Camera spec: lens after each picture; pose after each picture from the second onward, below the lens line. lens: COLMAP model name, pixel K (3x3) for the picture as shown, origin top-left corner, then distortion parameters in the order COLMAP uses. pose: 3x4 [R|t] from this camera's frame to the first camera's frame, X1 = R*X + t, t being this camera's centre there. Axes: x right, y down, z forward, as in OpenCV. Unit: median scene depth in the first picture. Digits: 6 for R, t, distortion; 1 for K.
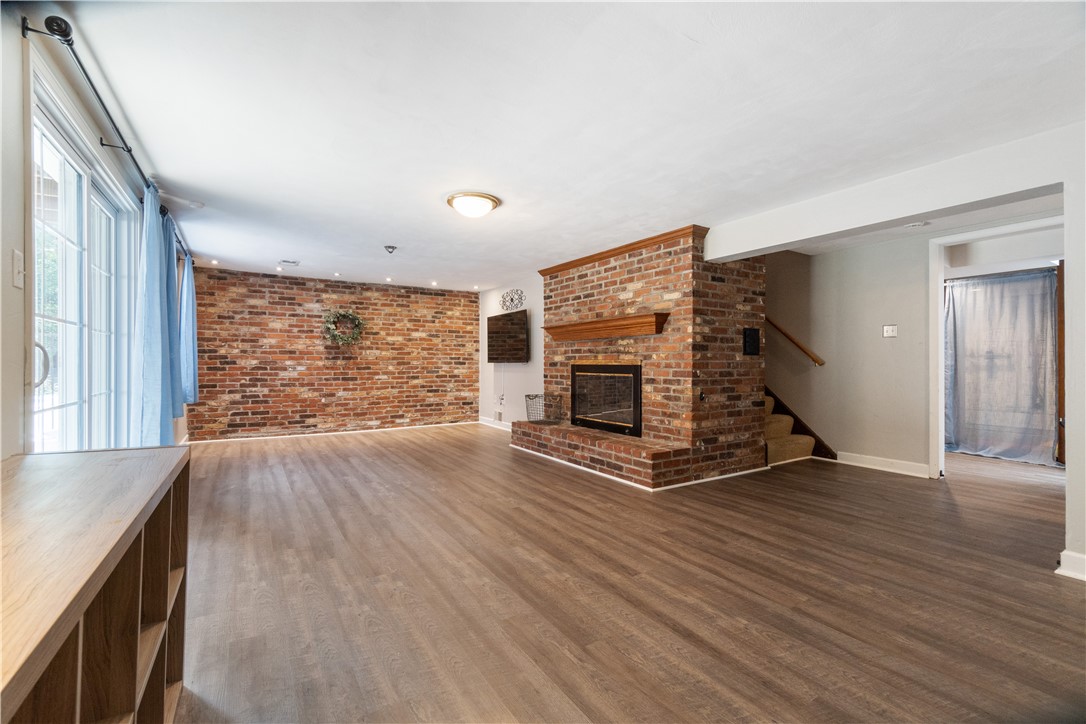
lens RADIAL K [[464.2, 0, 482.0], [0, 464.2, 365.3], [0, 0, 1]] dist [-0.002832, -0.000138]
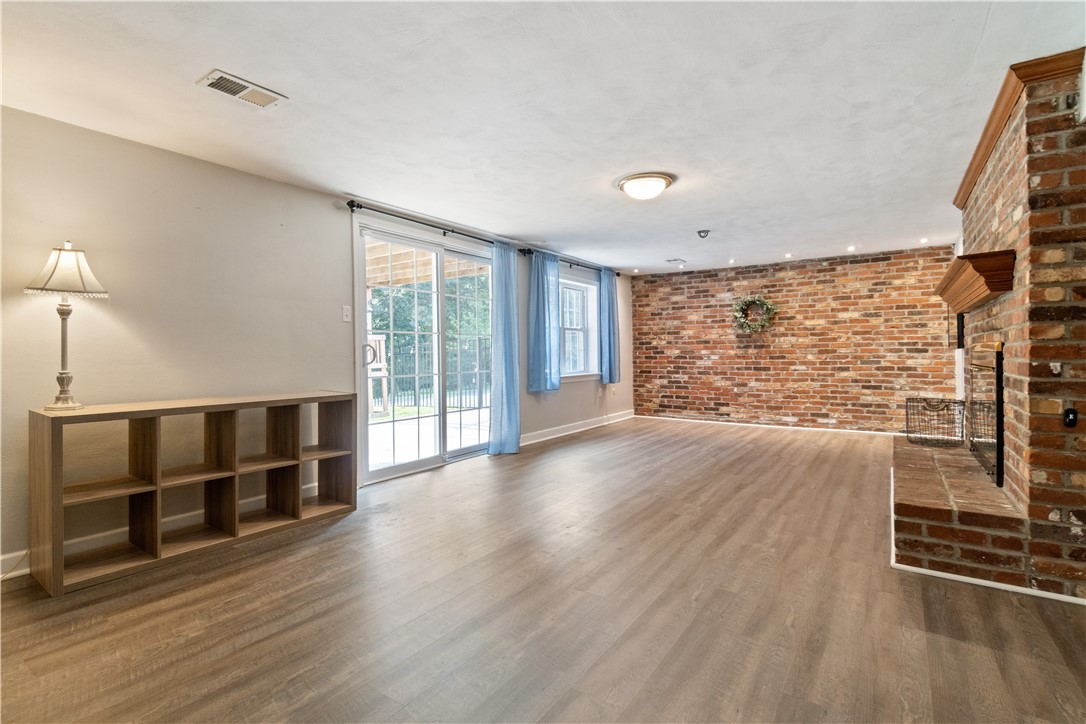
lens RADIAL K [[468.3, 0, 537.6], [0, 468.3, 363.5], [0, 0, 1]] dist [-0.002911, 0.000037]
pose [[0.456732, 0.013117, -0.889508, 0.355791], [0.003694, 0.999855, 0.016641, 0.001355], [0.889597, -0.010886, 0.456617, 0.172078]]
